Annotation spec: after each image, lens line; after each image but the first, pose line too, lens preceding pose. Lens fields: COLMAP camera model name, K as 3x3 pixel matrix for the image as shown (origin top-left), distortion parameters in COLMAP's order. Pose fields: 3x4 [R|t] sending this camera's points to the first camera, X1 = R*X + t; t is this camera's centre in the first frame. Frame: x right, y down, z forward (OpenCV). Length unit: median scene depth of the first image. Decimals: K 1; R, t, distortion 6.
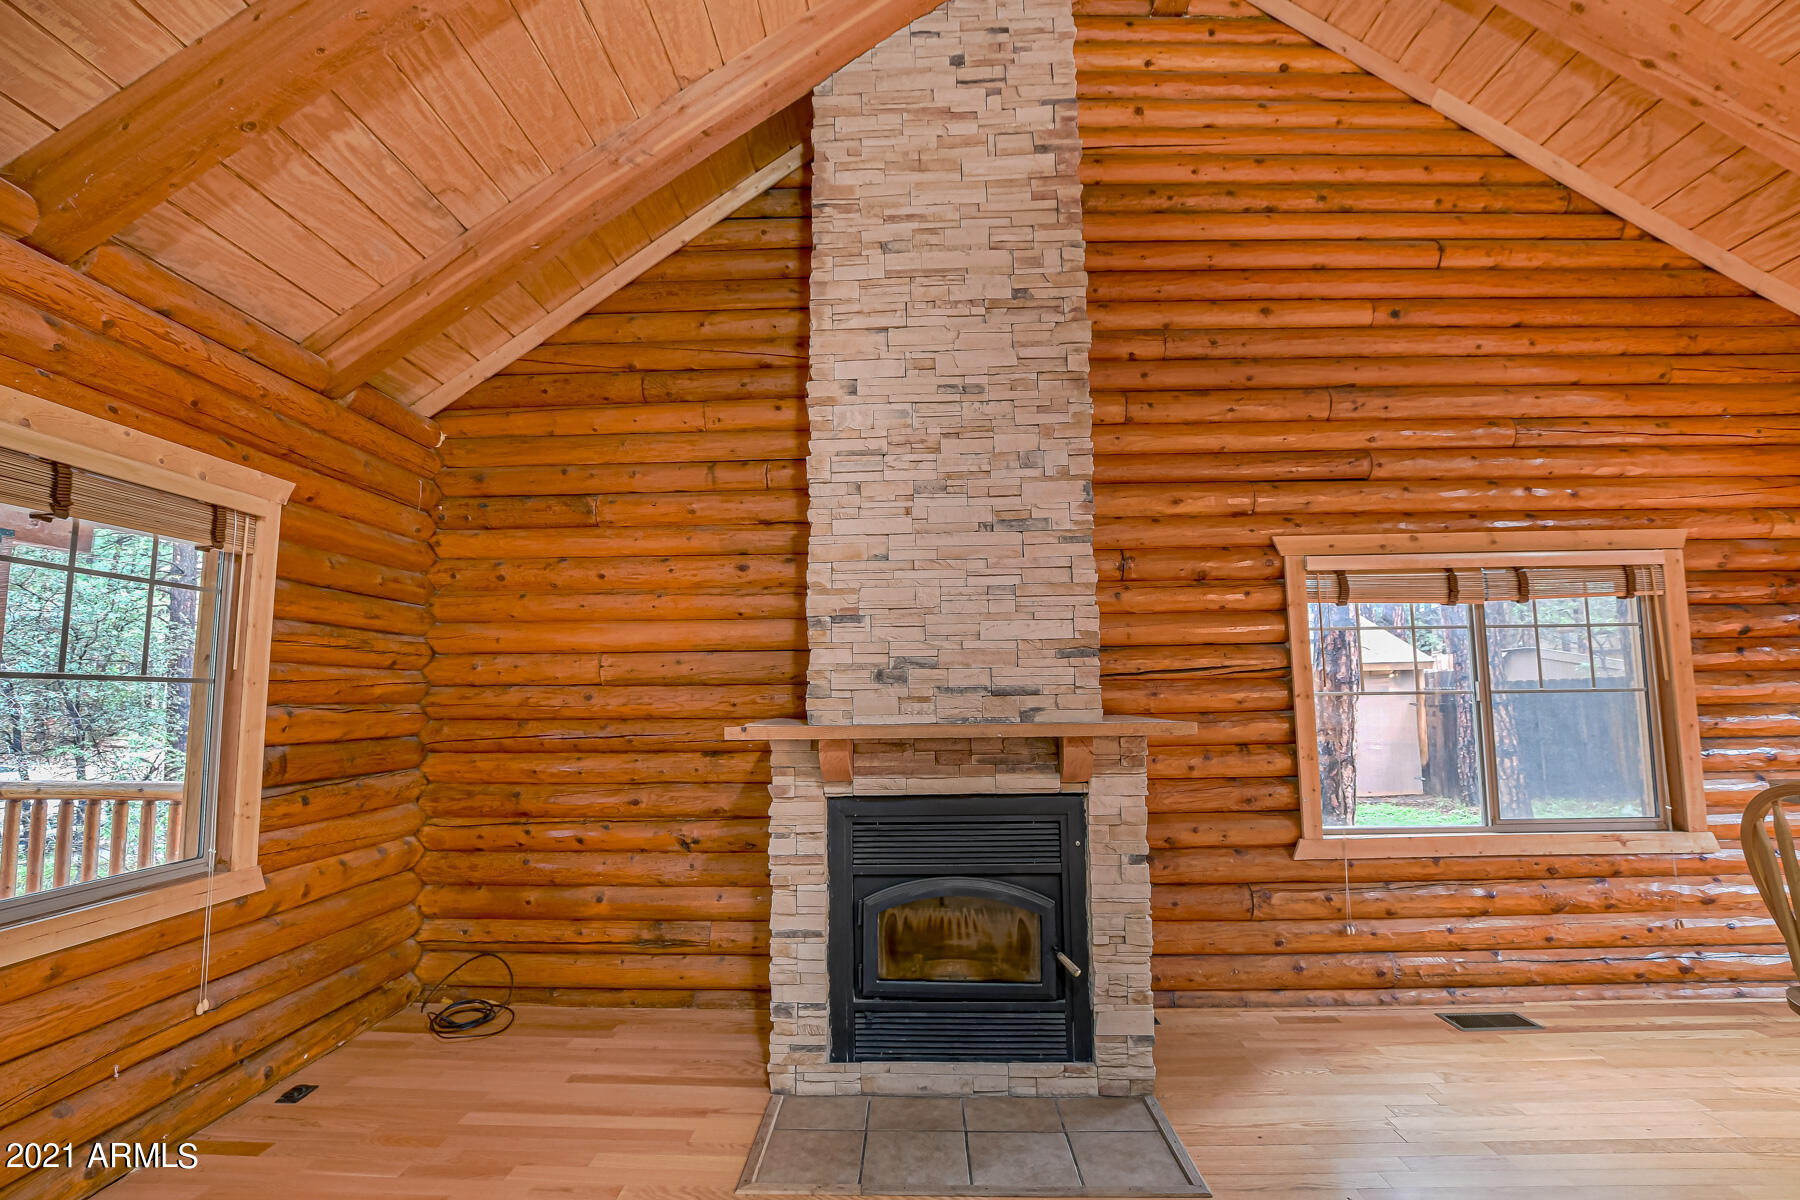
lens RADIAL K [[814.1, 0, 897.3], [0, 814.1, 599.1], [0, 0, 1]] dist [-0.033960, 0.005543]
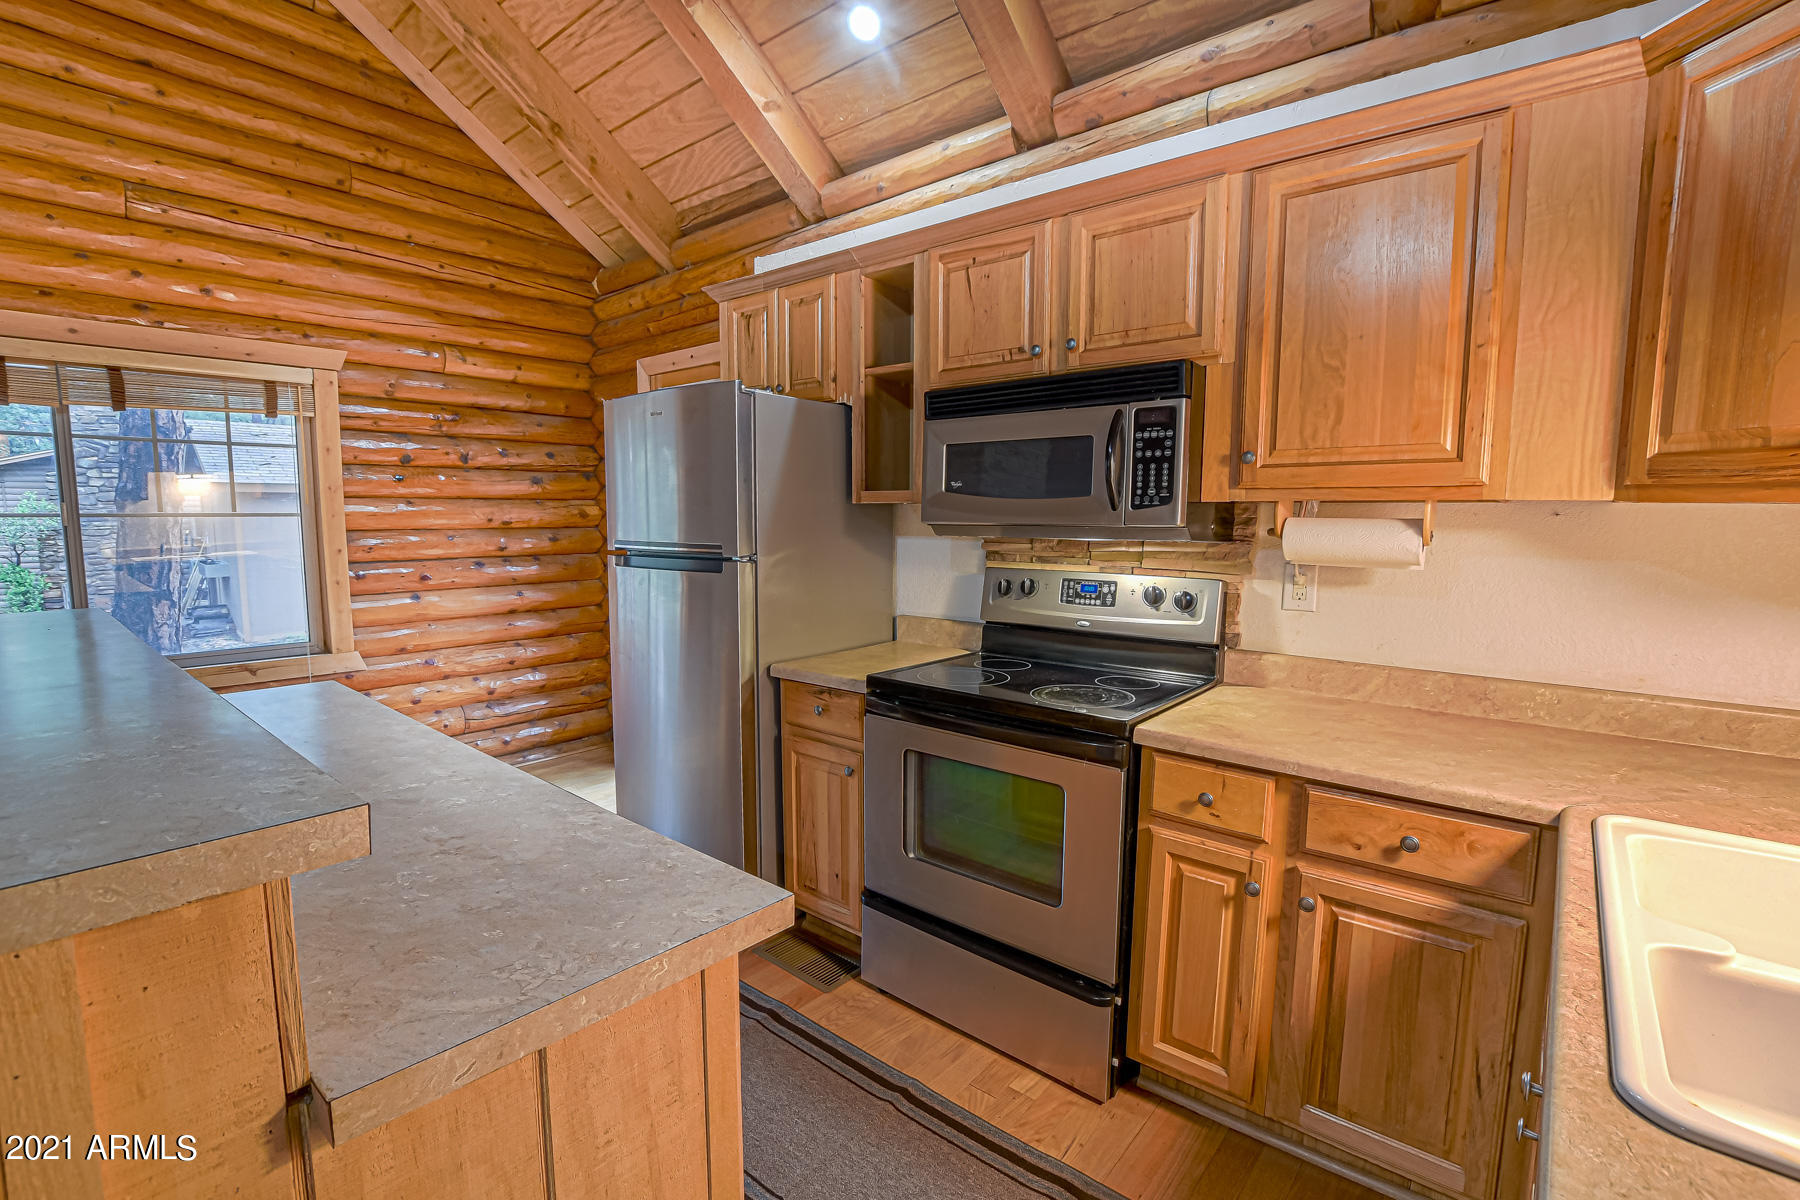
lens RADIAL K [[814.1, 0, 897.3], [0, 814.1, 599.1], [0, 0, 1]] dist [-0.033960, 0.005543]
pose [[0.618623, -0.071300, 0.782446, 0.647186], [-0.097854, 0.981128, 0.166772, -0.020061], [-0.779570, -0.179735, 0.599971, -0.185456]]
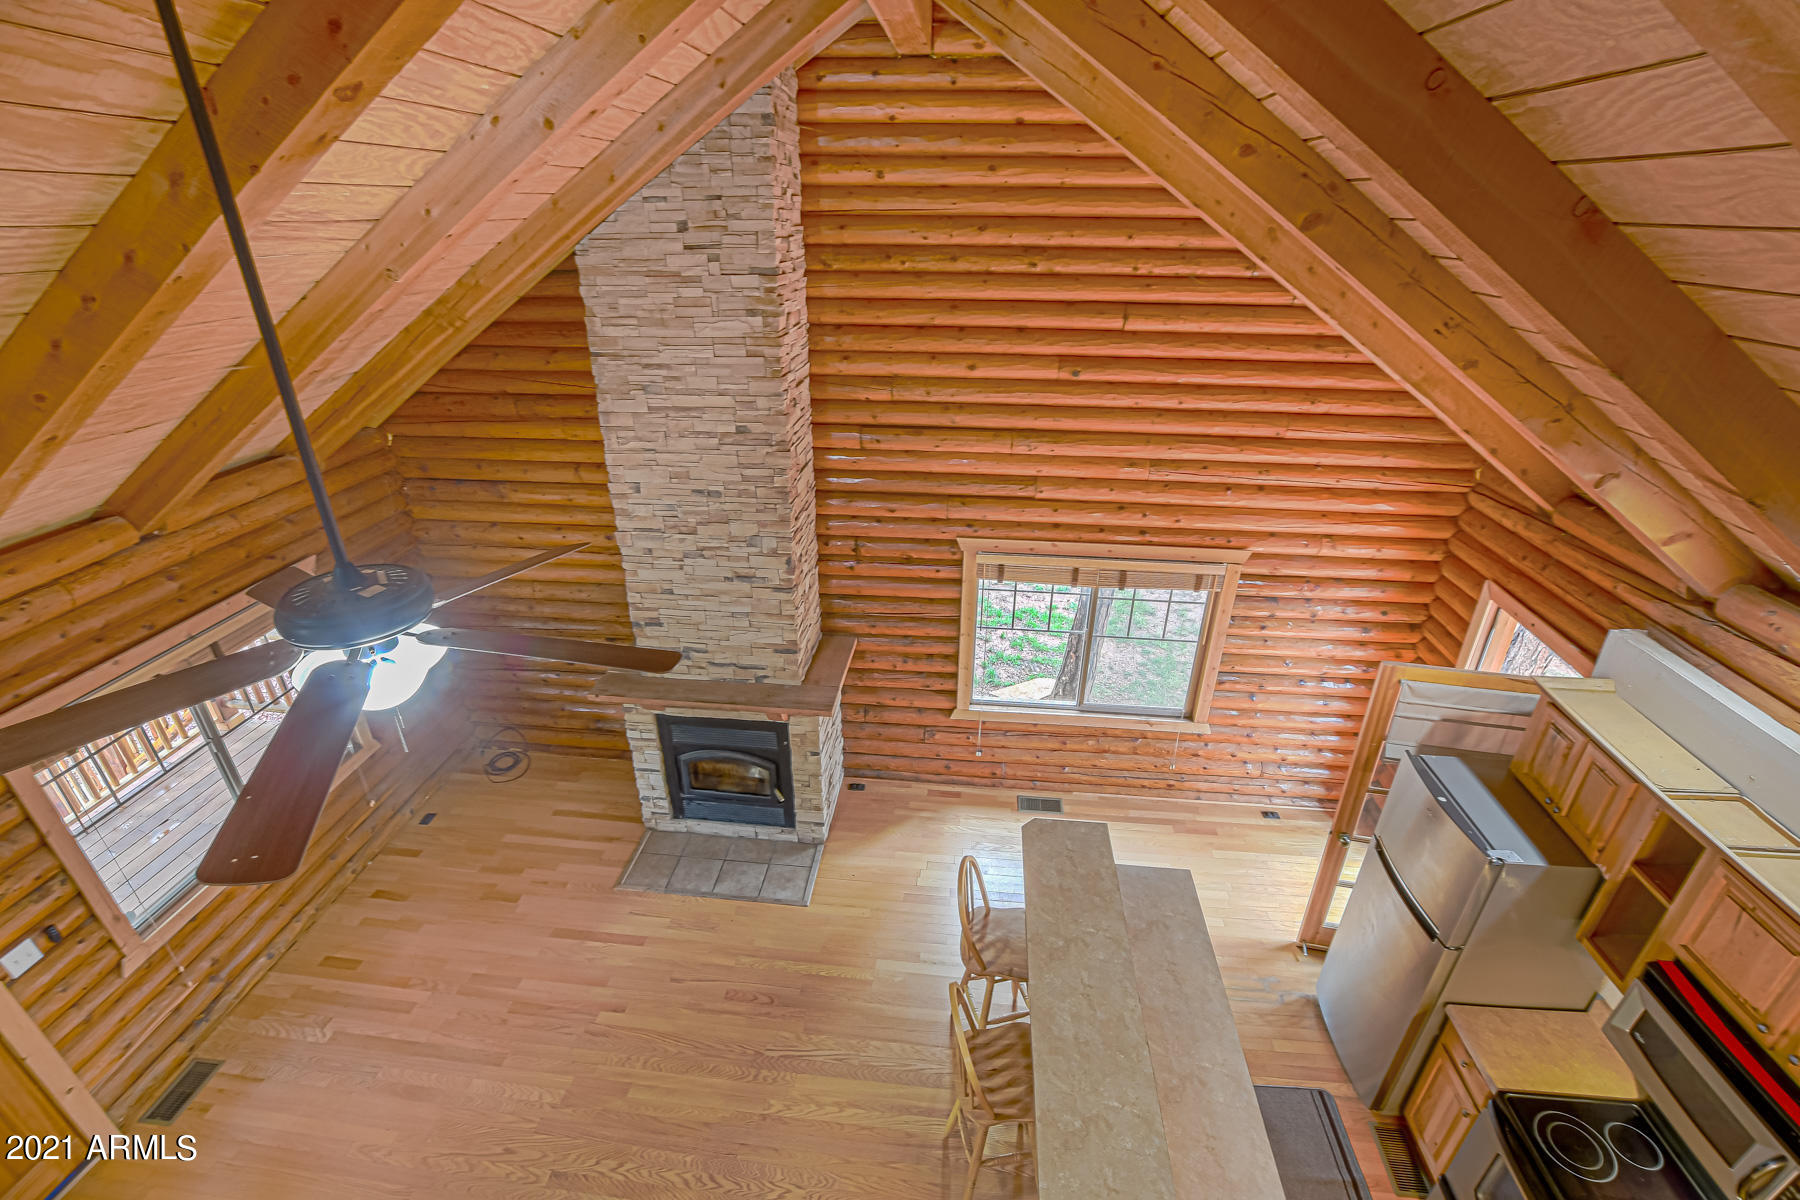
lens RADIAL K [[792.0, 0, 893.7], [0, 792.0, 606.4], [0, 0, 1]] dist [-0.031938, 0.004989]
pose [[0.997237, 0.044098, -0.059776, 0.468129], [-0.004316, 0.837757, 0.546027, -0.794825], [0.074157, -0.544260, 0.835632, -0.280519]]
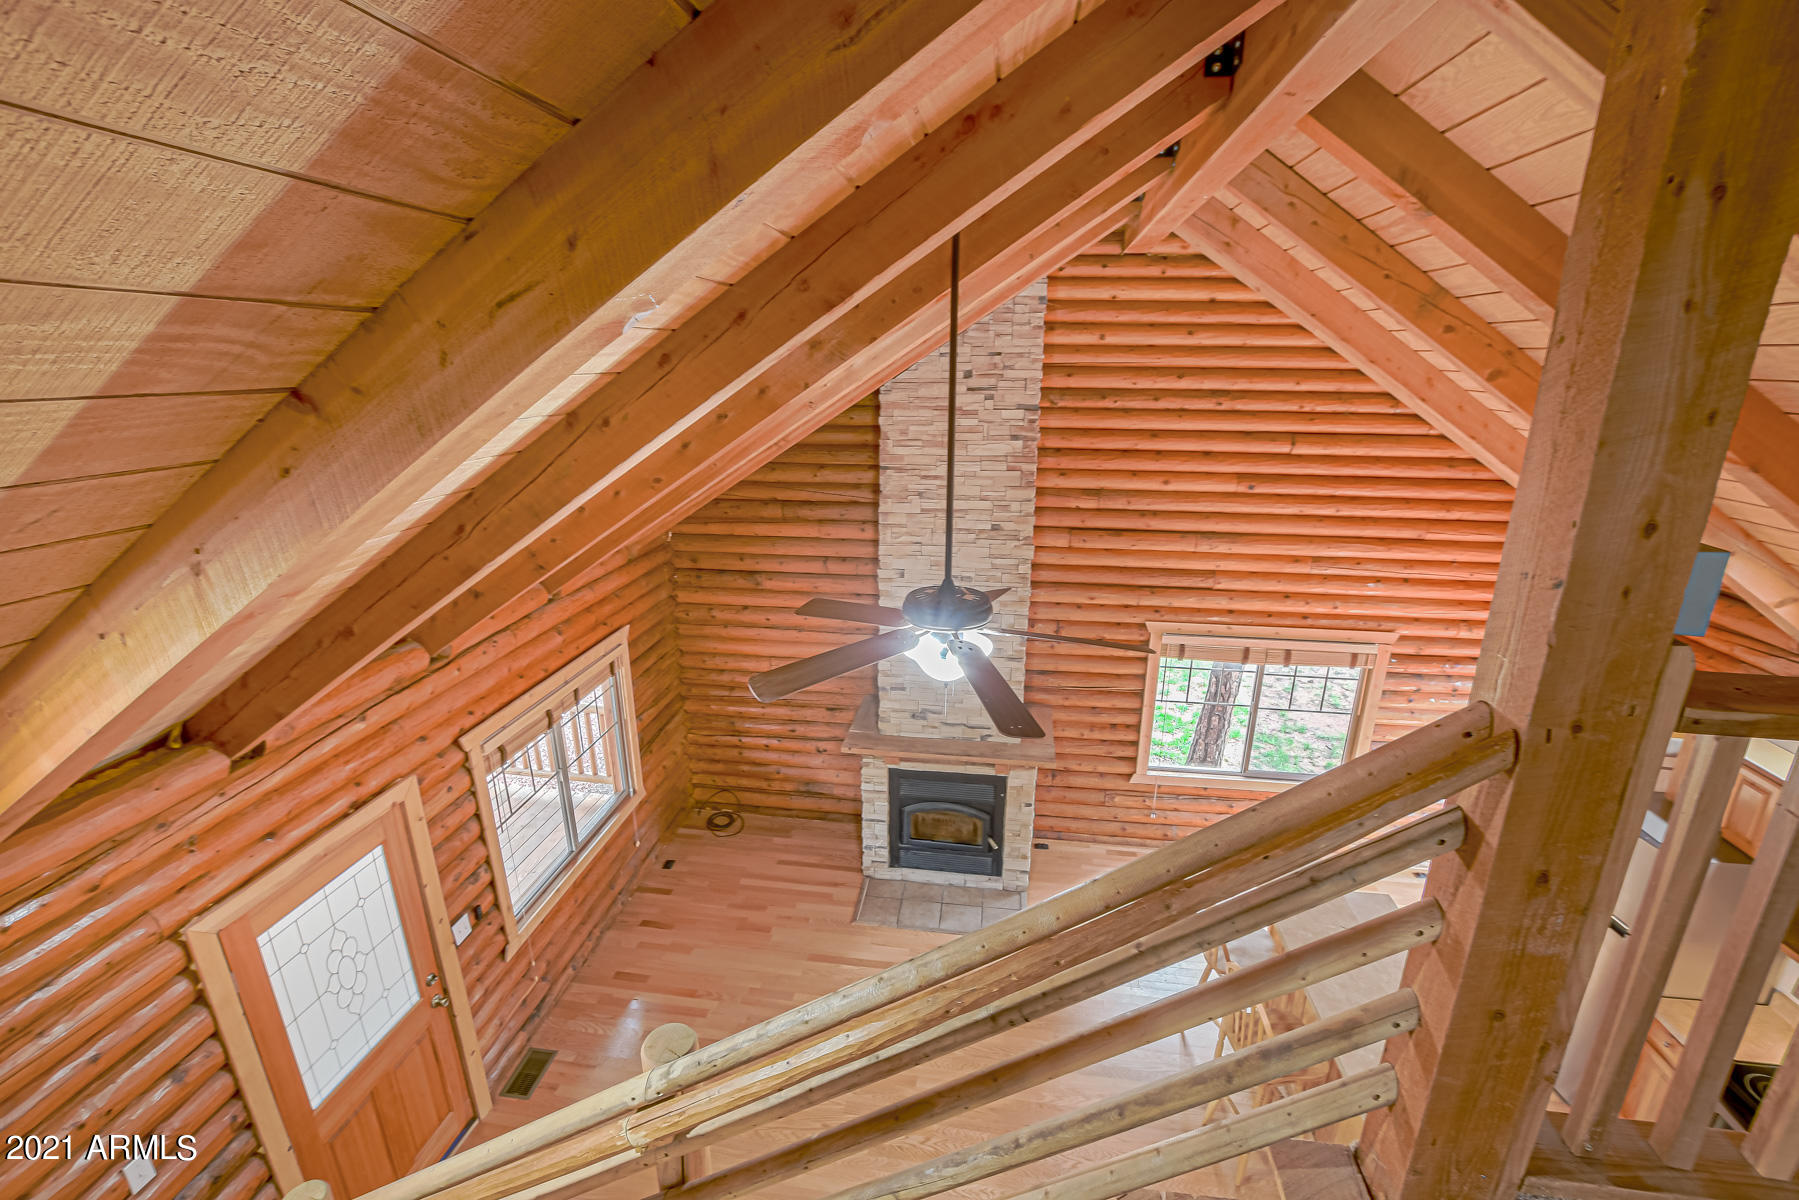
lens RADIAL K [[791.5, 0, 893.2], [0, 791.5, 606.4], [0, 0, 1]] dist [-0.031938, 0.004989]
pose [[0.993931, 0.045107, -0.100328, 0.100026], [-0.000458, 0.913747, 0.406284, -0.841179], [0.110001, -0.403772, 0.908222, -0.618944]]
